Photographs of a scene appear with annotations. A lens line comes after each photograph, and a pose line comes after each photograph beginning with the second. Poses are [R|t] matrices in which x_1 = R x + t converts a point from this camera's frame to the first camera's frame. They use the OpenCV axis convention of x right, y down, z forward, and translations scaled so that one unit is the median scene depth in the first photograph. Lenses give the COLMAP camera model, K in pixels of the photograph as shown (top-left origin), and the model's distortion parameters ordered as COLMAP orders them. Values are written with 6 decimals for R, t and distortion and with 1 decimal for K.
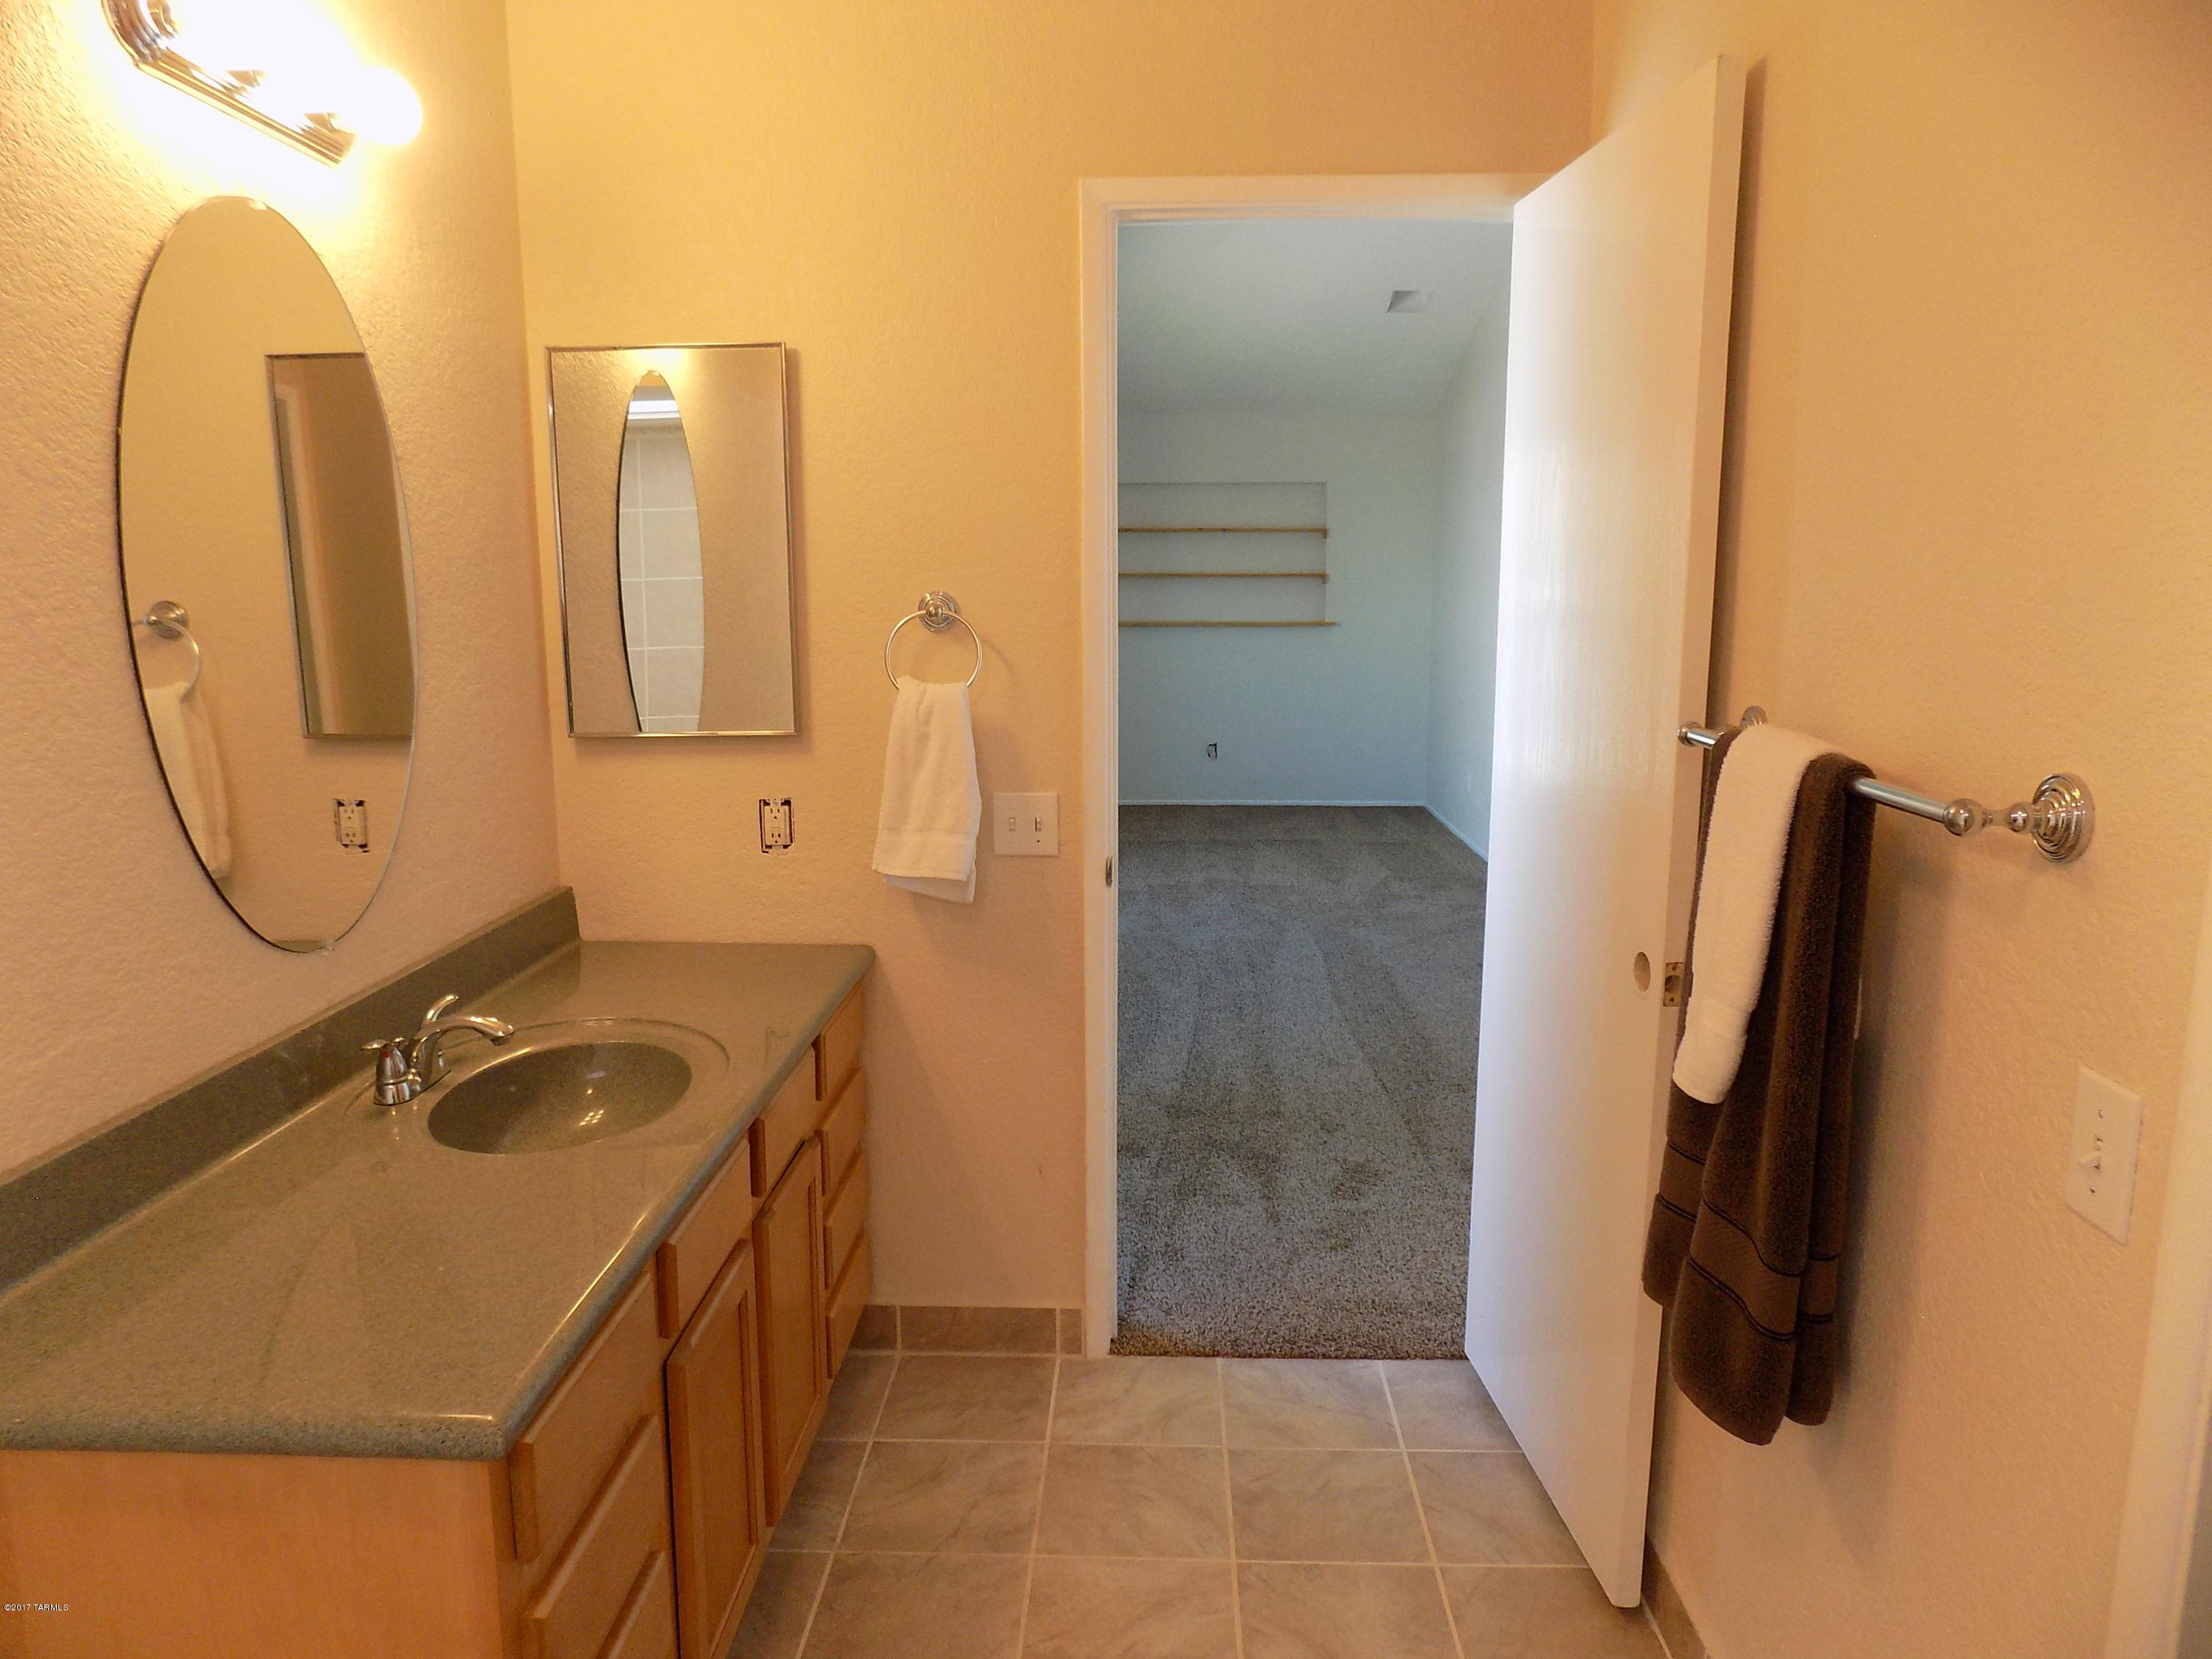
lens RADIAL K [[1492.0, 0, 1106.0], [0, 1492.0, 829.5], [0, 0, 1]] dist [-0.084384, 0.070222]
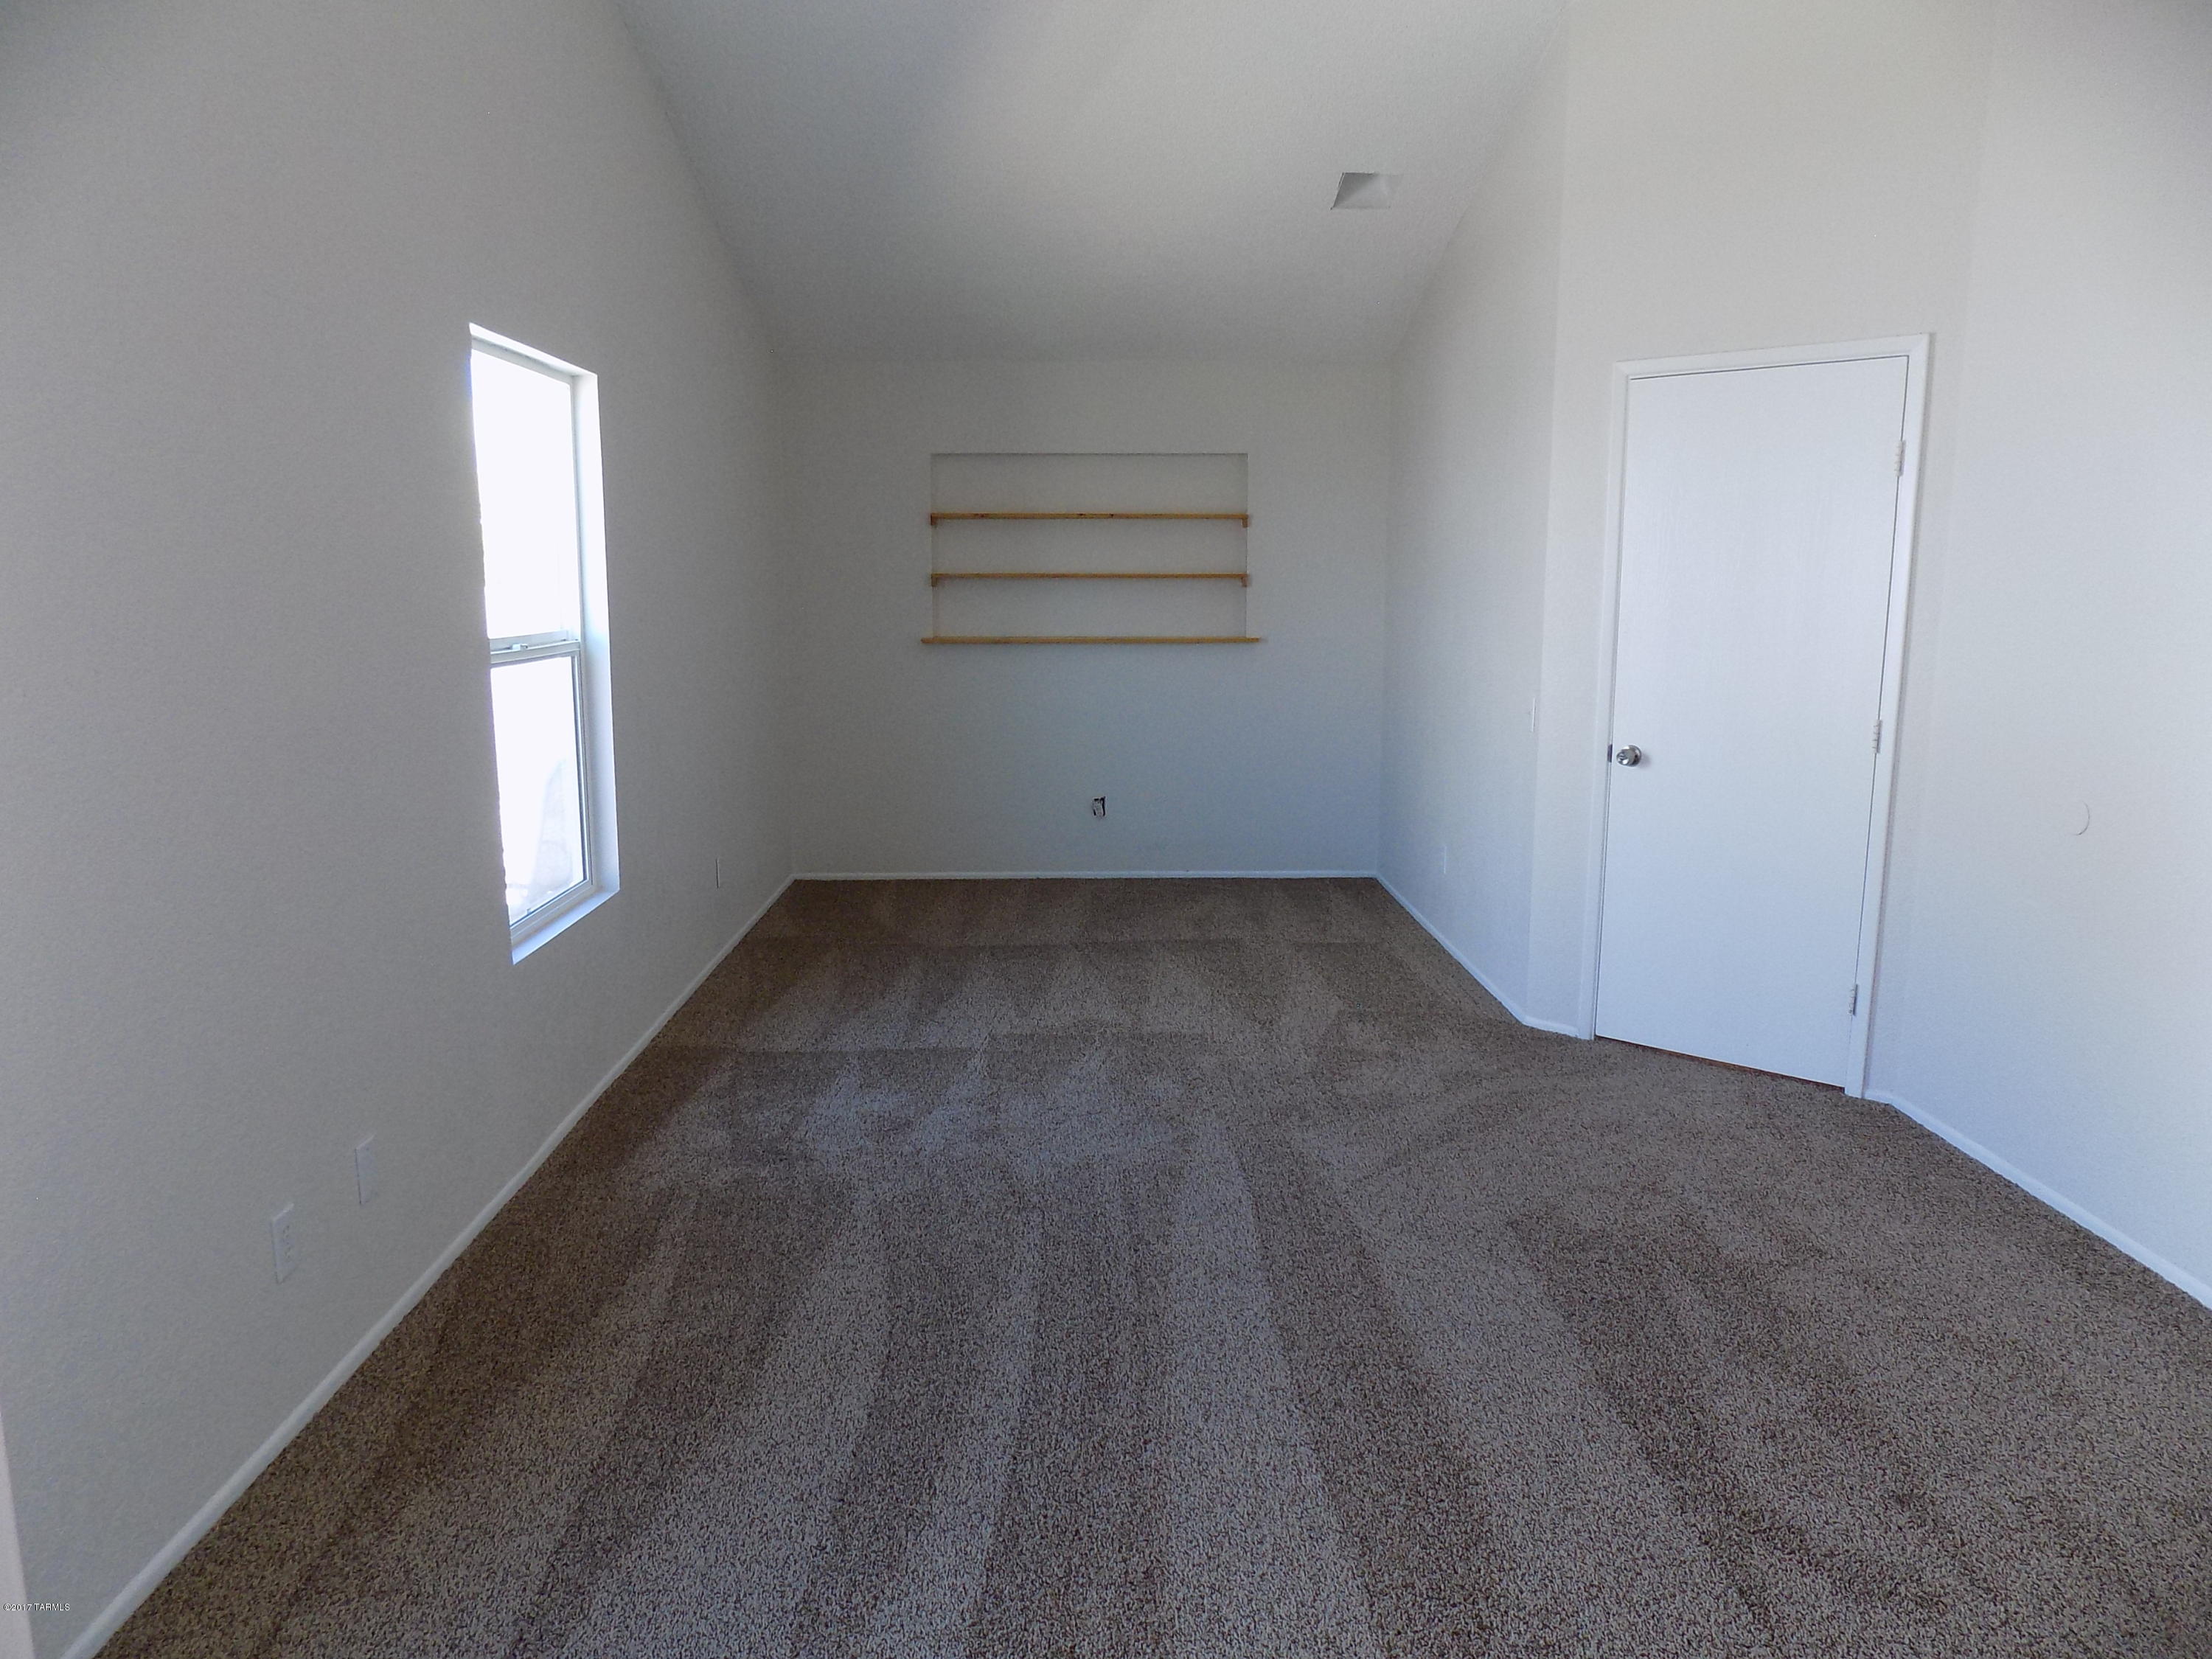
lens RADIAL K [[1492.0, 0, 1106.0], [0, 1492.0, 829.5], [0, 0, 1]] dist [-0.084384, 0.070222]
pose [[0.998364, -0.005861, 0.056878, 0.036244], [0.005878, 0.999983, -0.000118, -0.047314], [-0.056876, 0.000452, 0.998381, 0.276751]]
